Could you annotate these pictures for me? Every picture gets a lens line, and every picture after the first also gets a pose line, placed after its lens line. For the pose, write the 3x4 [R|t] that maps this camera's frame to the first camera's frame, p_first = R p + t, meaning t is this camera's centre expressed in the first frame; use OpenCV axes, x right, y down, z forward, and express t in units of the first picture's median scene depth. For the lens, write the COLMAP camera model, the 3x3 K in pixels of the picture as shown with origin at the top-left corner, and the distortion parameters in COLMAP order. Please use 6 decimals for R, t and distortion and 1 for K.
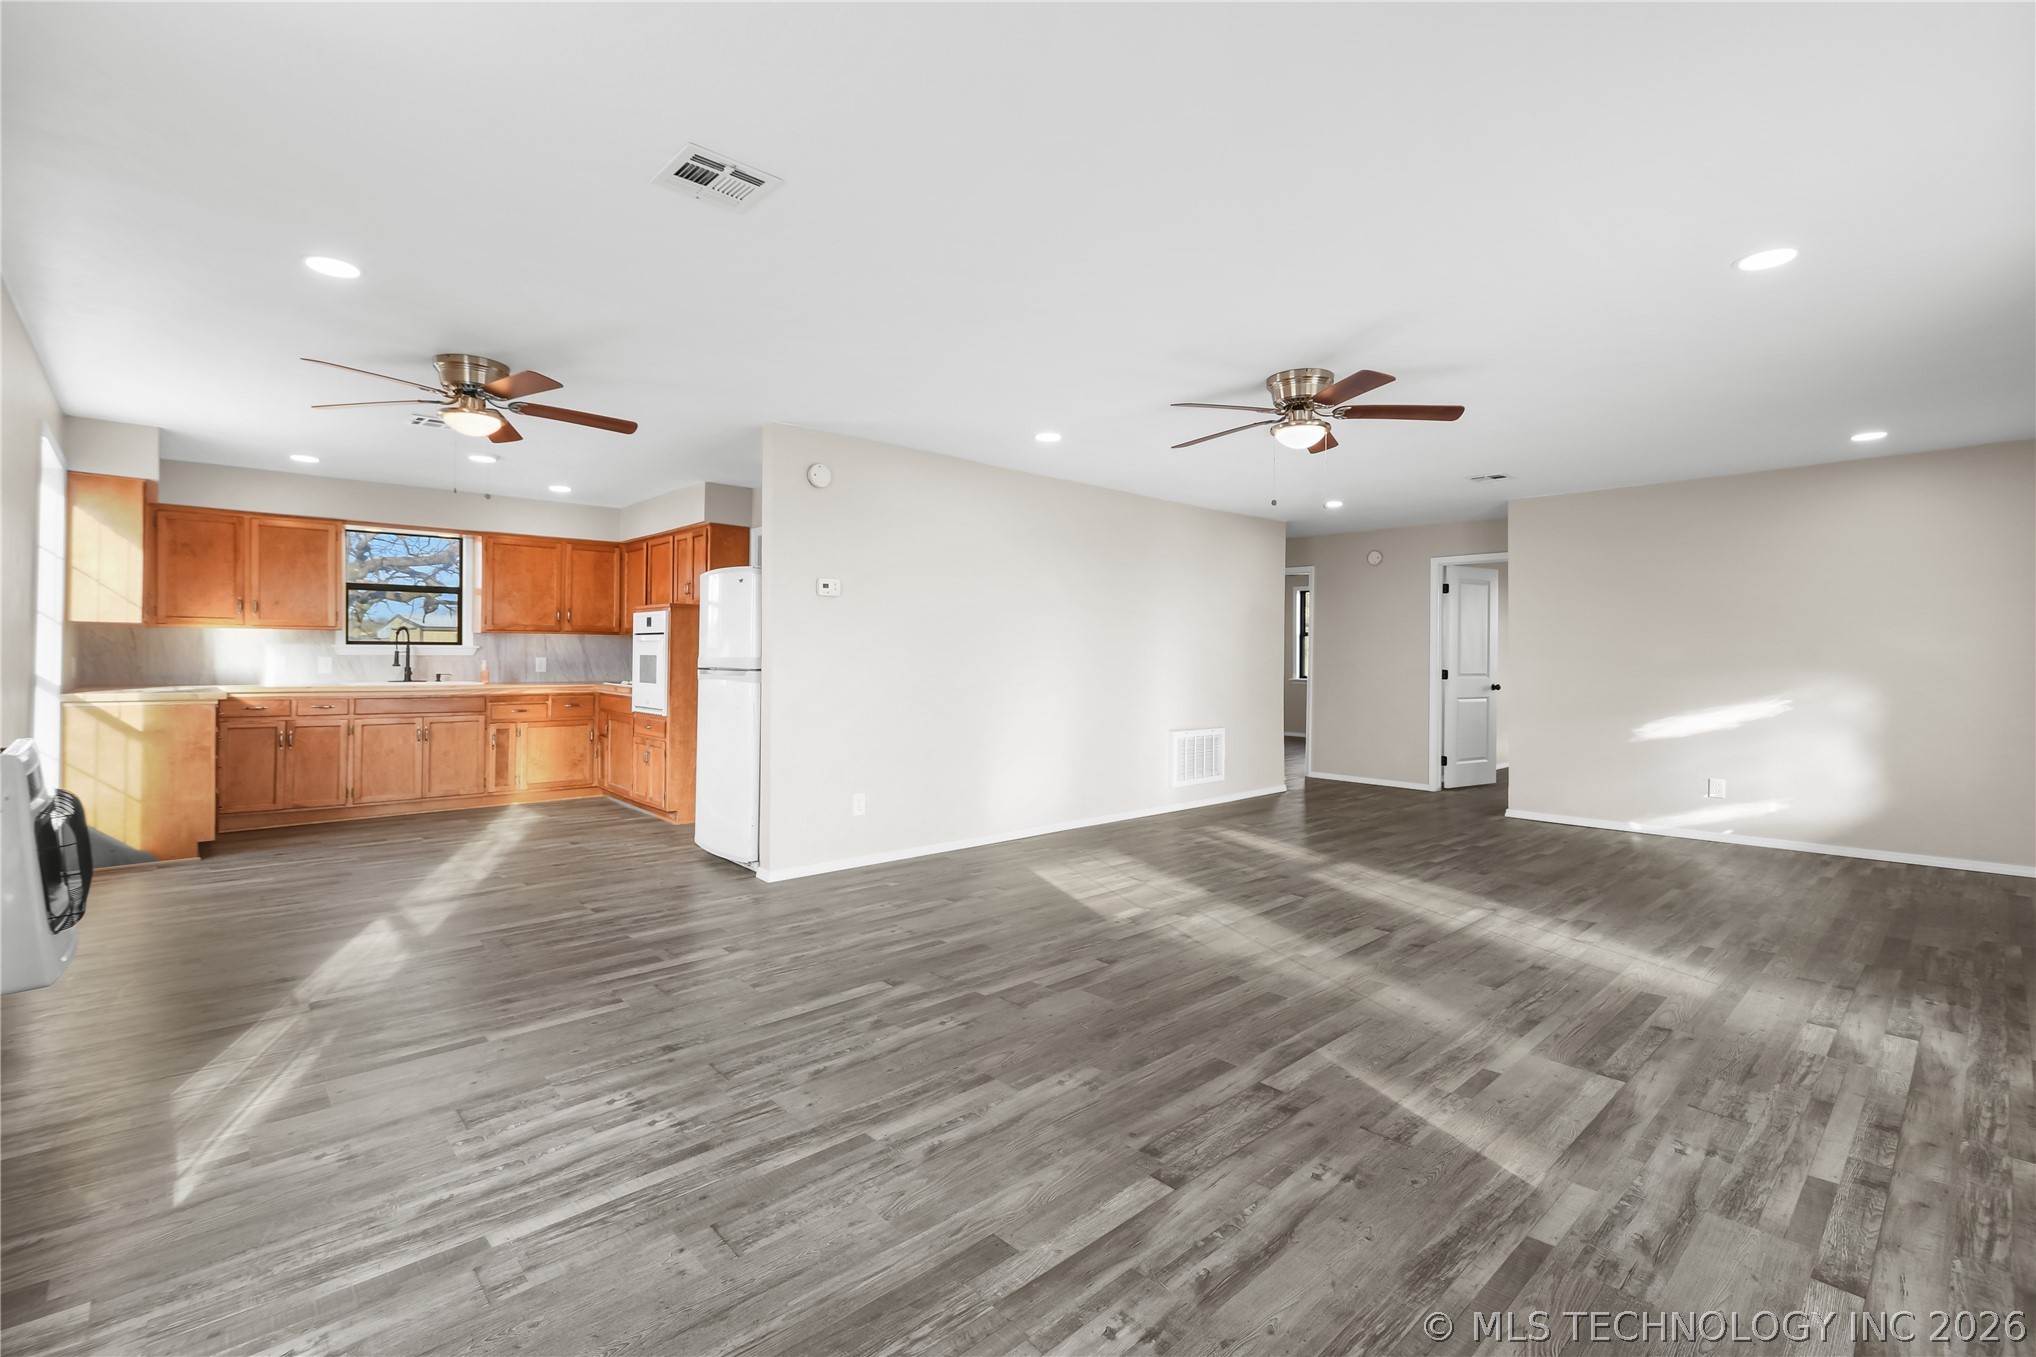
lens RADIAL K [[909.1, 0, 1019.2], [0, 909.1, 651.7], [0, 0, 1]] dist [-0.000477, 0.000589]
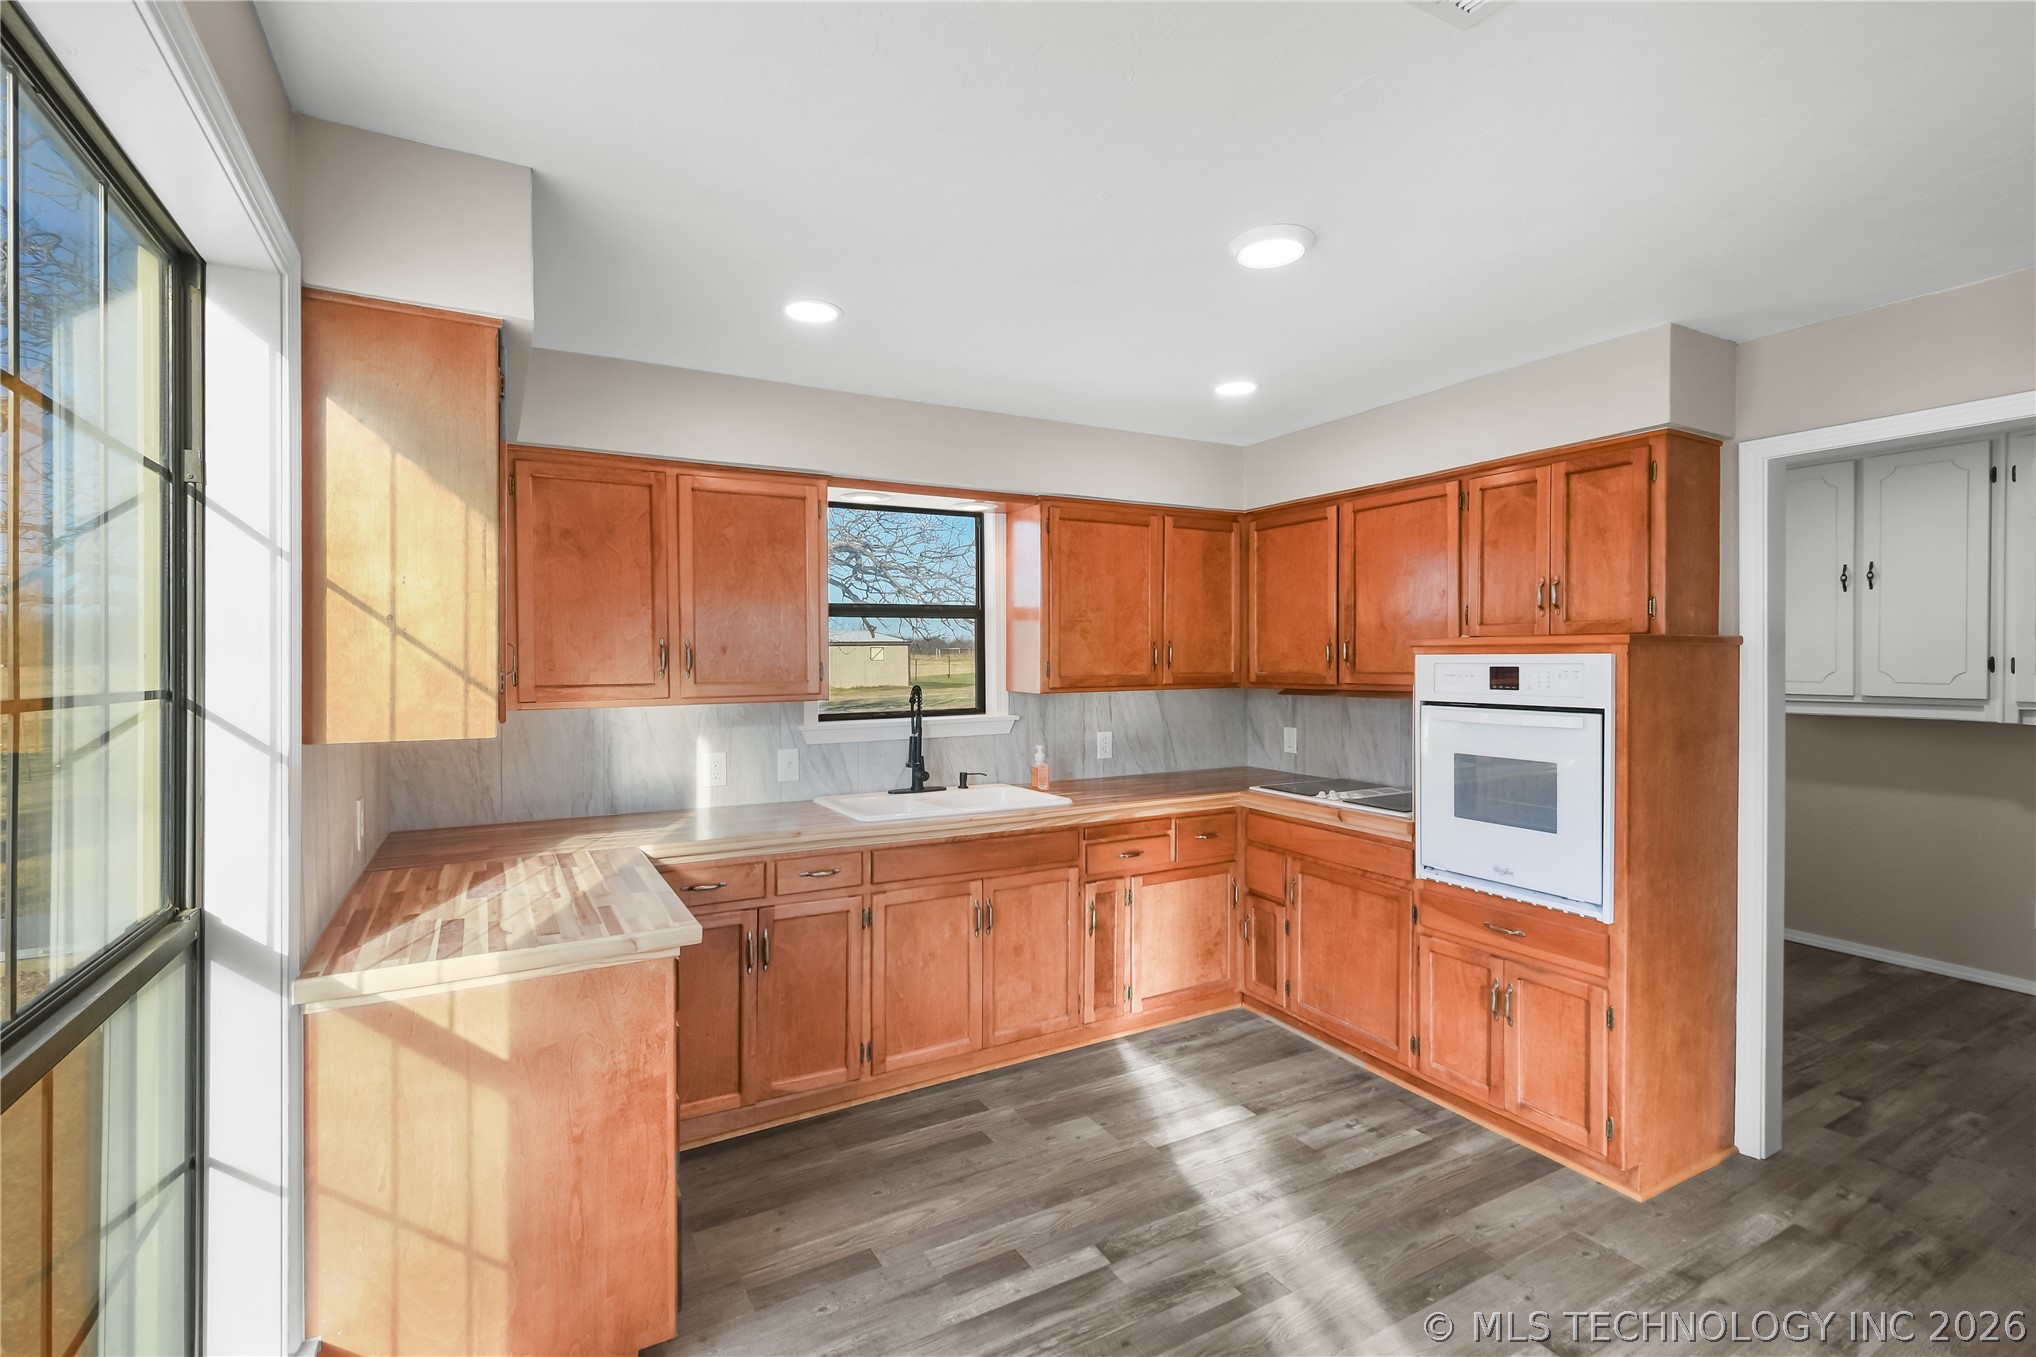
lens RADIAL K [[935.0, 0, 1020.4], [0, 935.0, 662.9], [0, 0, 1]] dist [0.022510, -0.009717]
pose [[0.970977, -0.010722, -0.238932, -0.506839], [0.012799, 0.999893, 0.007144, -0.044819], [0.238830, -0.009994, 0.971010, 0.515935]]
